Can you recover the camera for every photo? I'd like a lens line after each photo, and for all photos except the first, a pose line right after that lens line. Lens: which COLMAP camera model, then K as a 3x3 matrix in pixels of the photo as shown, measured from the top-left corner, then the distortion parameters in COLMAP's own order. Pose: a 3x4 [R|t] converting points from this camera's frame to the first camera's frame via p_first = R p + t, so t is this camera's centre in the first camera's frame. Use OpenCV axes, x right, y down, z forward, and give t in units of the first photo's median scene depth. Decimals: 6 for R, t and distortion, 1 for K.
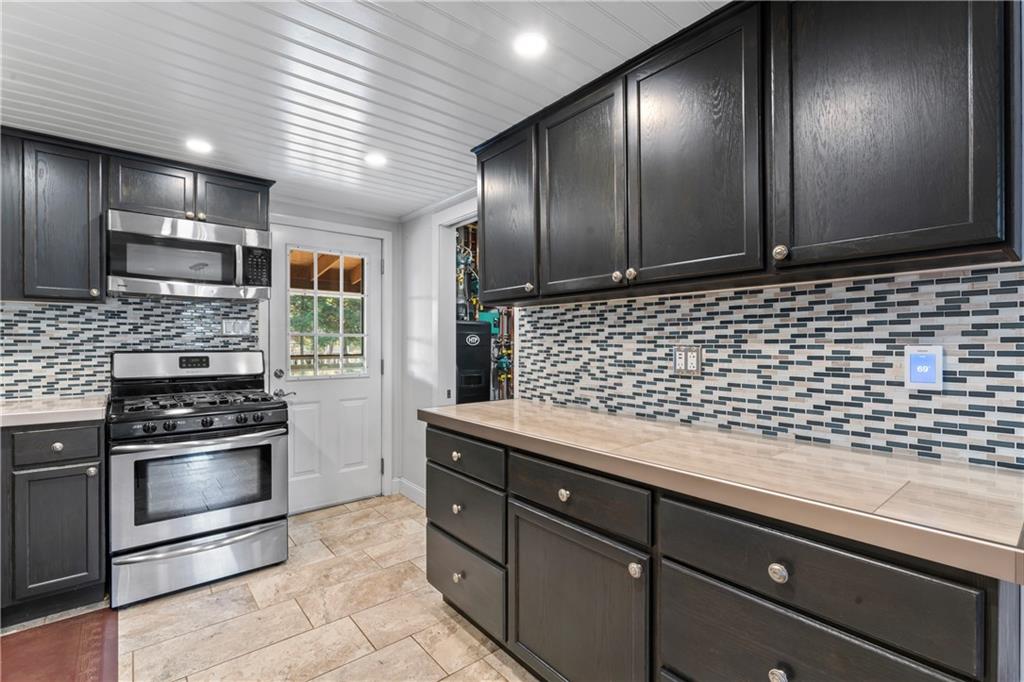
lens RADIAL K [[464.4, 0, 509.3], [0, 464.4, 340.2], [0, 0, 1]] dist [-0.008706, 0.001790]
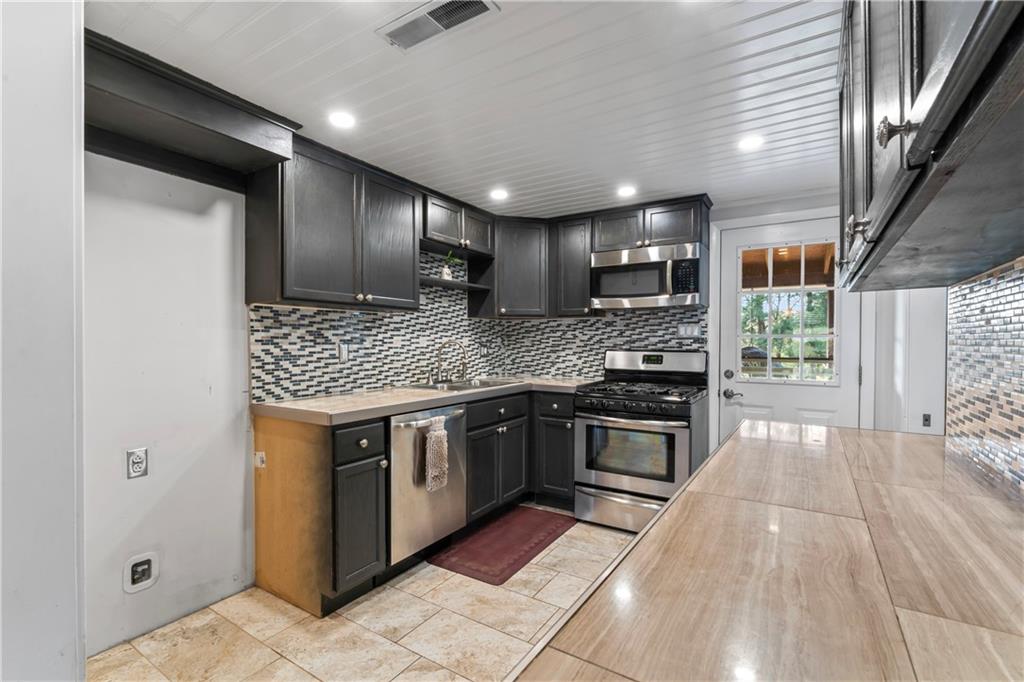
lens RADIAL K [[464.4, 0, 507.1], [0, 464.4, 344.1], [0, 0, 1]] dist [-0.008706, 0.001790]
pose [[0.299105, 0.002909, -0.954216, 0.435851], [0.000538, 0.999995, 0.003217, 0.002303], [0.954220, -0.001476, 0.299102, 0.271677]]
